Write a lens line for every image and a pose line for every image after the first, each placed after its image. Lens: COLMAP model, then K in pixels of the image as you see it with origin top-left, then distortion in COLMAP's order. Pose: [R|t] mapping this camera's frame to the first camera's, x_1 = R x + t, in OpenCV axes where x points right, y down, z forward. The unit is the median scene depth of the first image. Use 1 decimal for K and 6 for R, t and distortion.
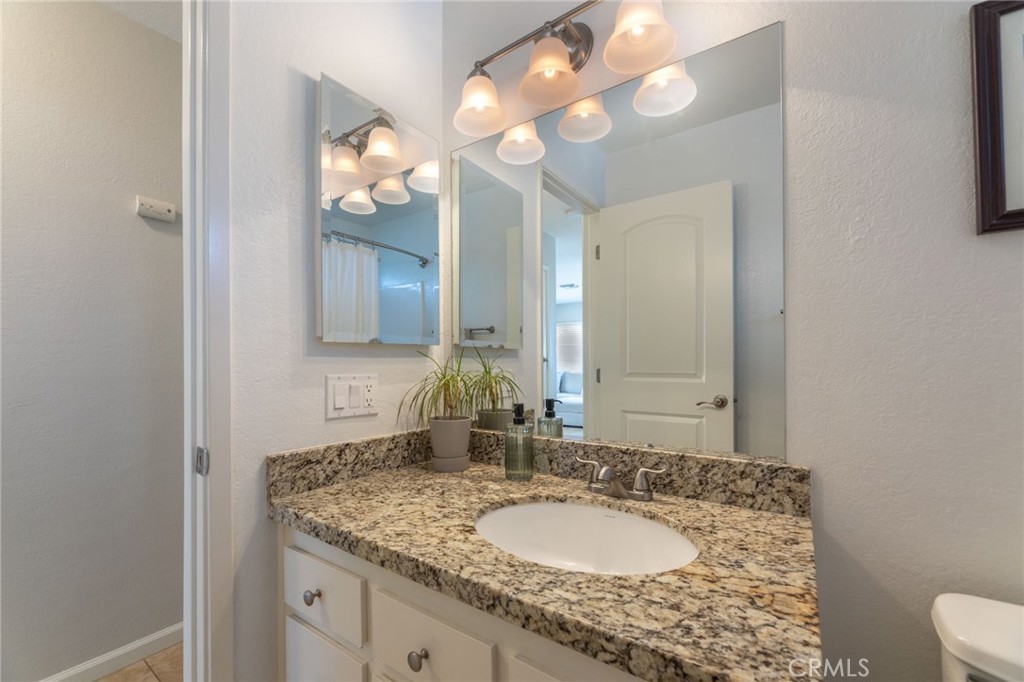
lens RADIAL K [[419.8, 0, 510.0], [0, 419.8, 369.1], [0, 0, 1]] dist [-0.004322, -0.000211]
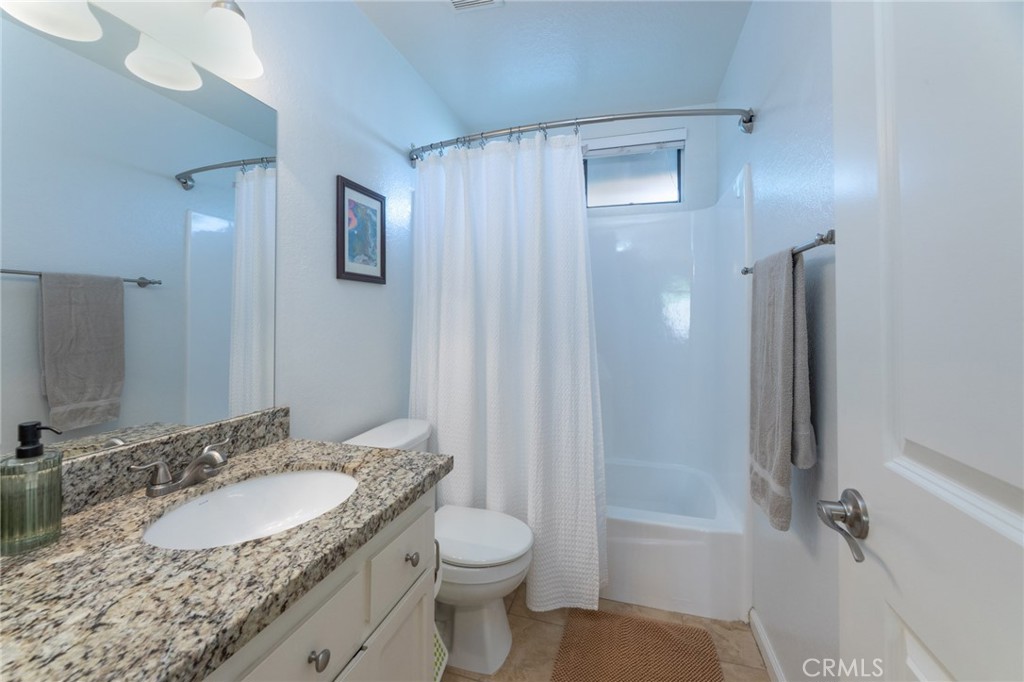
lens RADIAL K [[419.8, 0, 510.5], [0, 419.8, 316.9], [0, 0, 1]] dist [-0.004322, -0.000211]
pose [[-0.328475, 0.004261, 0.944503, -1.120692], [0.004840, 0.999984, -0.002828, -0.096376], [-0.944500, 0.003642, -0.328490, 0.767902]]
